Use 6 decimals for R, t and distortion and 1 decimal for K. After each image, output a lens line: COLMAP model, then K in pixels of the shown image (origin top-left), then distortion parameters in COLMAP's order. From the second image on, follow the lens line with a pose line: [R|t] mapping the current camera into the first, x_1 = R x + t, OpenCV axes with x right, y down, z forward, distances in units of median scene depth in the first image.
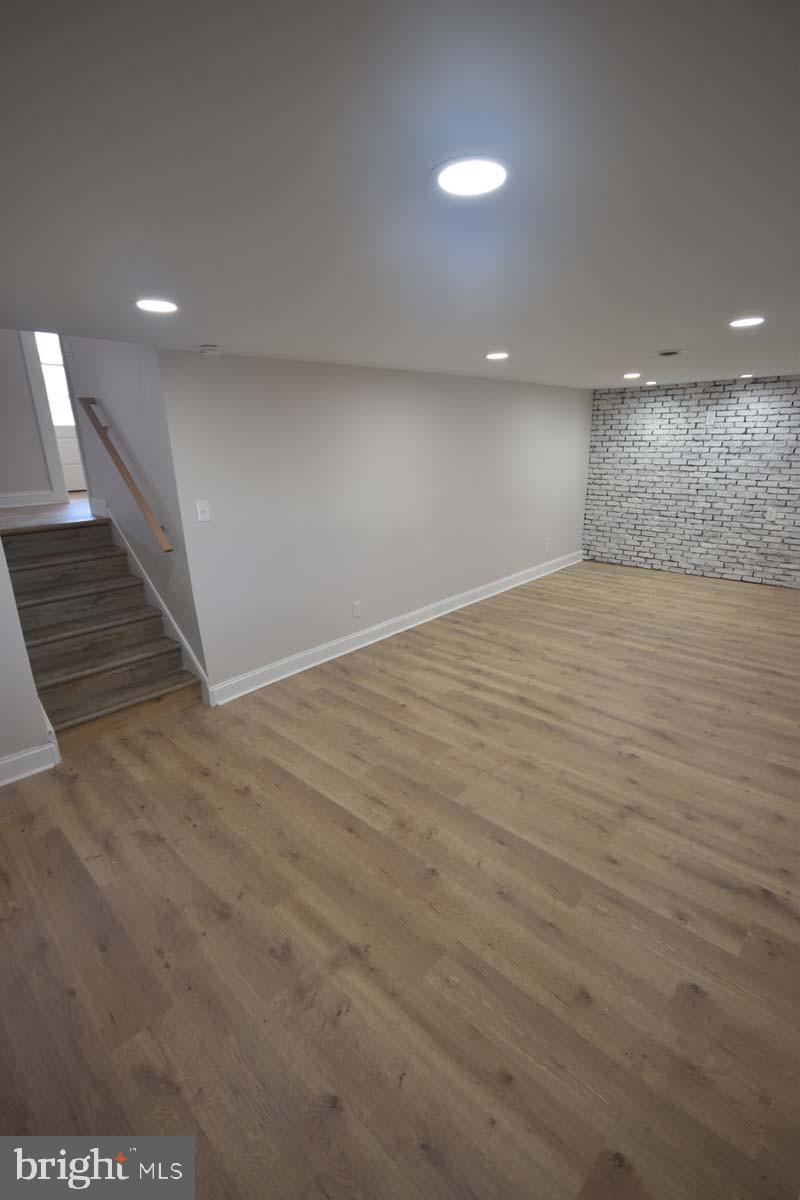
lens RADIAL K [[529.3, 0, 407.0], [0, 529.3, 602.8], [0, 0, 1]] dist [-0.002700, -0.002814]
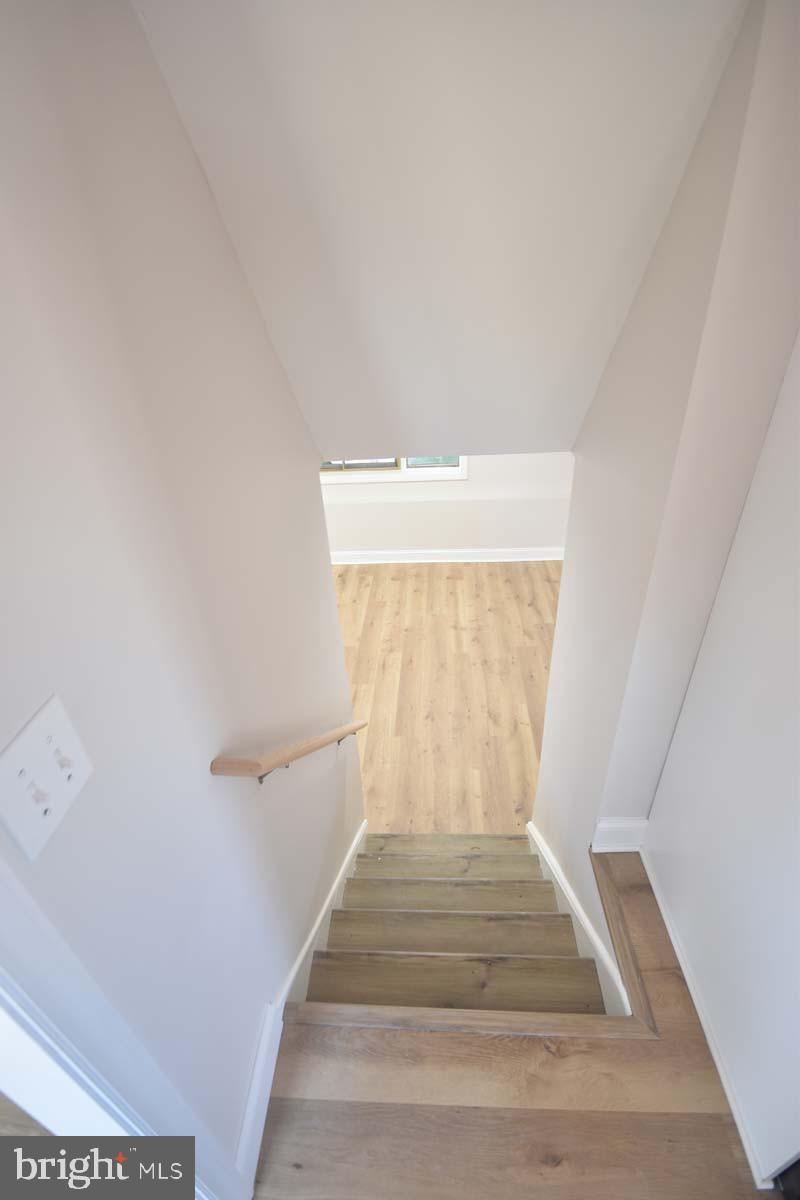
lens RADIAL K [[529.3, 0, 405.4], [0, 529.3, 597.5], [0, 0, 1]] dist [-0.002700, -0.002814]
pose [[-0.639410, -0.369116, 0.674469, -1.398975], [0.289349, 0.697215, 0.655872, -1.050762], [-0.712343, 0.614529, -0.339002, 1.666821]]
